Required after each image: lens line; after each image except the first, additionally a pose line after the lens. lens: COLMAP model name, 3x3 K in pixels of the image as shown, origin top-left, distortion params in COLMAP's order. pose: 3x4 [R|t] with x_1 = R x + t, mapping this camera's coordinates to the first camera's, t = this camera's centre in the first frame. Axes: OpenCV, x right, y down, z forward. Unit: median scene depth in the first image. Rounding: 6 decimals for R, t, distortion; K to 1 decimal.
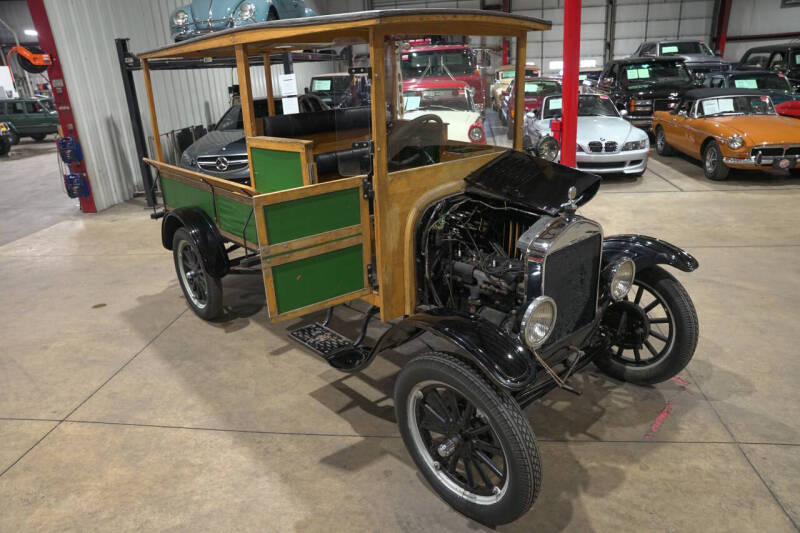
lens RADIAL K [[547.6, 0, 402.4], [0, 547.6, 265.9], [0, 0, 1]] dist [-0.140830, 0.111132]
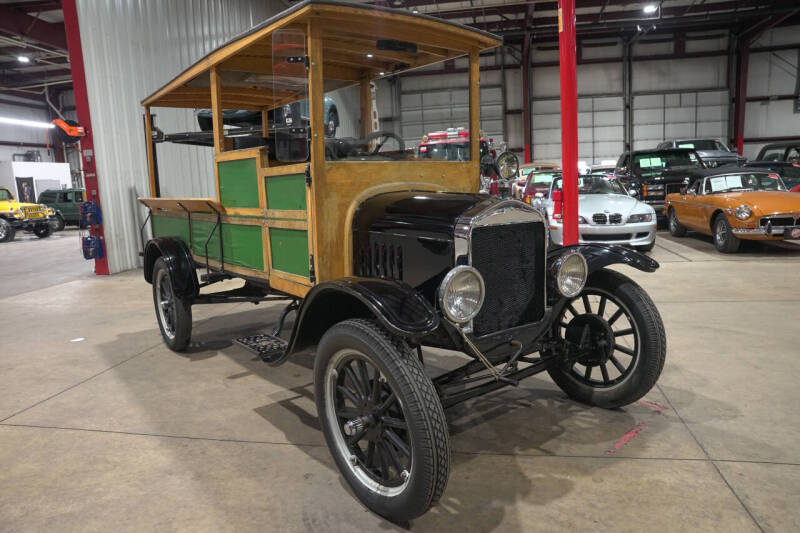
lens RADIAL K [[547.6, 0, 402.4], [0, 547.6, 265.9], [0, 0, 1]] dist [-0.140830, 0.111132]
pose [[0.997826, 0.018189, -0.063348, 0.148017], [-0.030299, 0.980173, -0.195815, 0.172681], [0.058530, 0.197309, 0.978593, 0.048374]]
